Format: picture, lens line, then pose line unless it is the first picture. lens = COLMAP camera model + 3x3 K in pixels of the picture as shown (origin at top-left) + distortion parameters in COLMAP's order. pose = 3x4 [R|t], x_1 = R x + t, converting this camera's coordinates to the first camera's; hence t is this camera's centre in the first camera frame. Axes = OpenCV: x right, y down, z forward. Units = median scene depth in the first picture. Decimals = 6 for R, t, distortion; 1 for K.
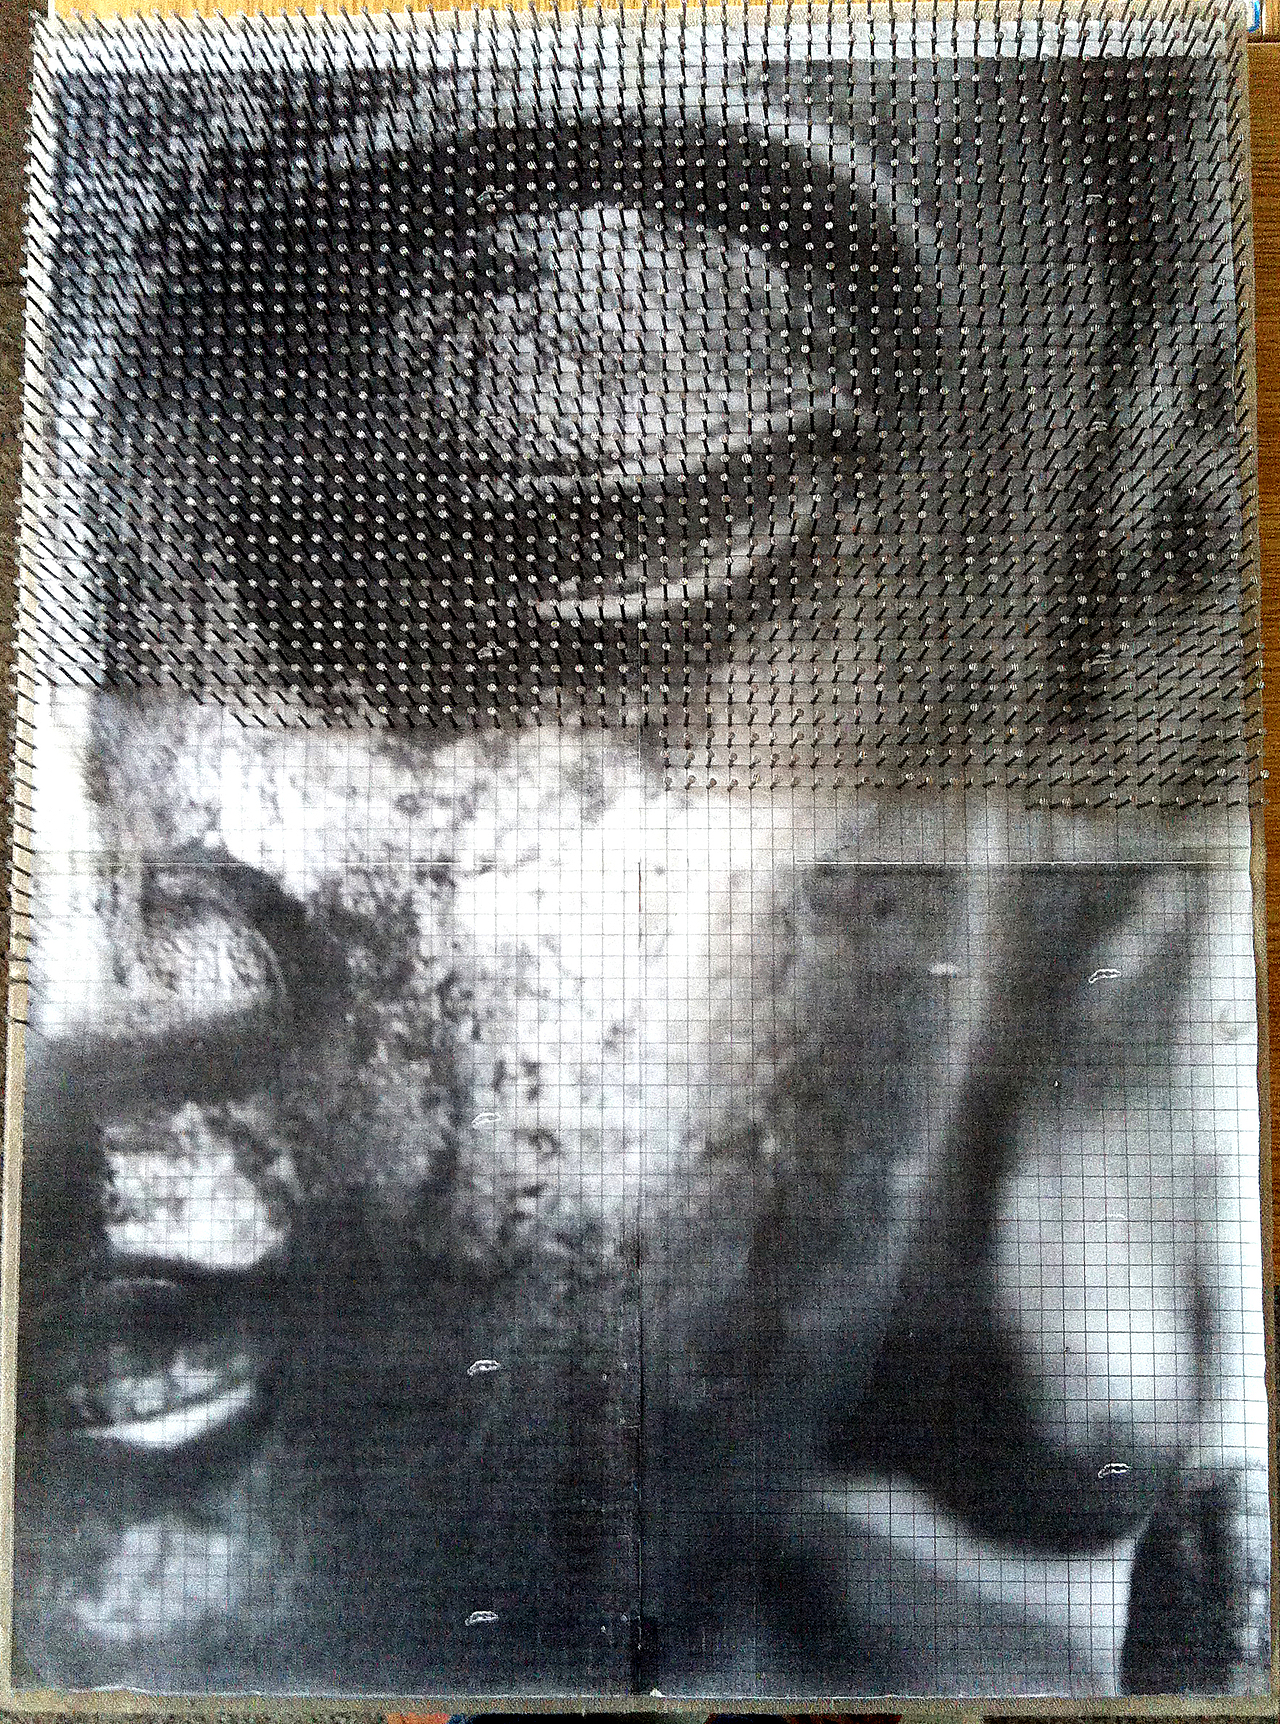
lens RADIAL K [[1693.6, 0, 638.9], [0, 1693.6, 859.9], [0, 0, 1]] dist [-0.055636, 0.000000]
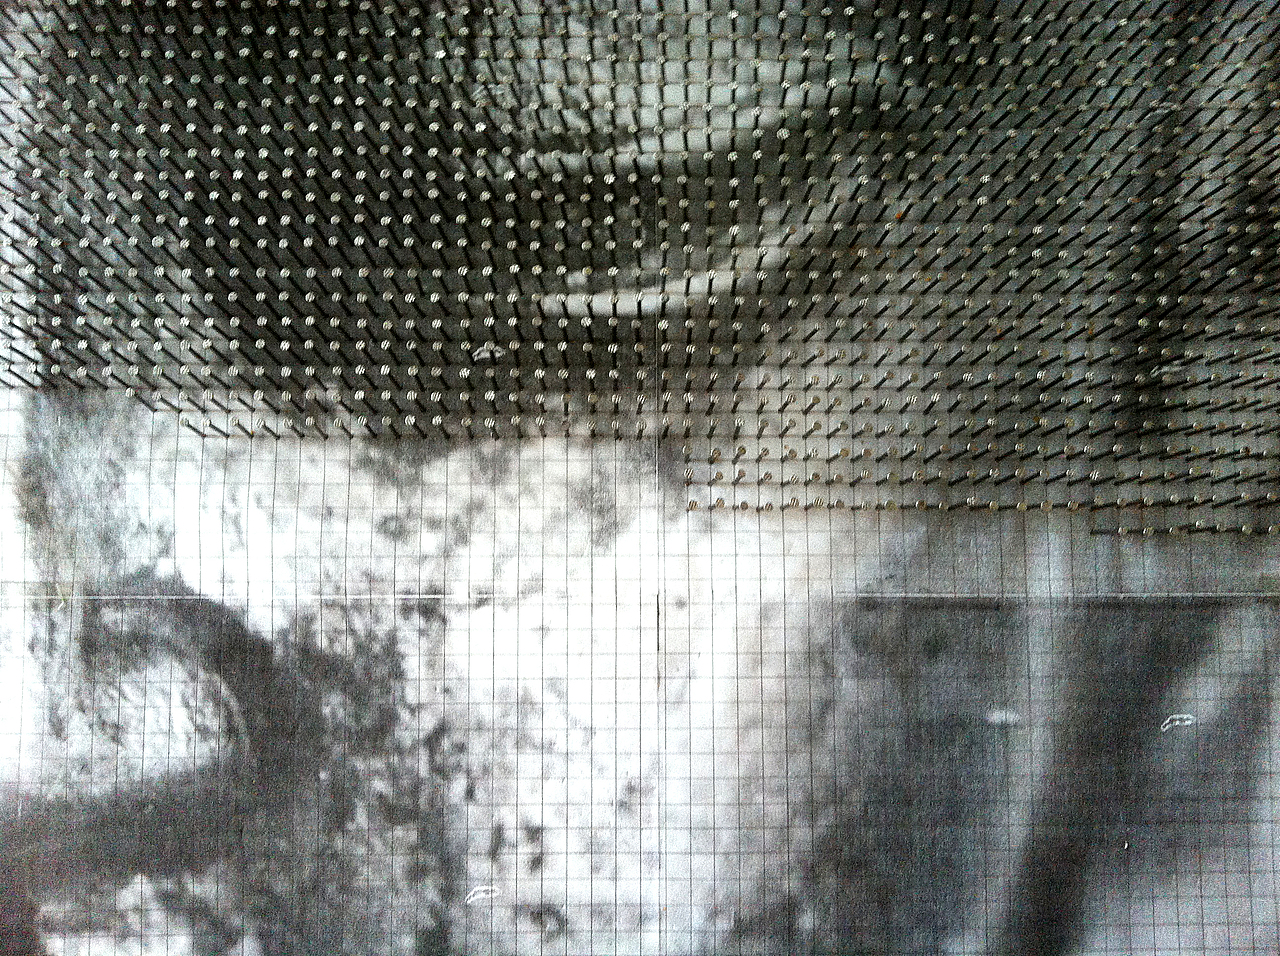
lens RADIAL K [[1257.5, 0, 641.9], [0, 1257.5, 480.9], [0, 0, 1]] dist [-0.055636, 0.000000]
pose [[0.999407, 0.003552, 0.034236, -0.030492], [-0.003862, 0.999952, 0.008998, -0.063544], [-0.034203, -0.009125, 0.999373, 0.352842]]
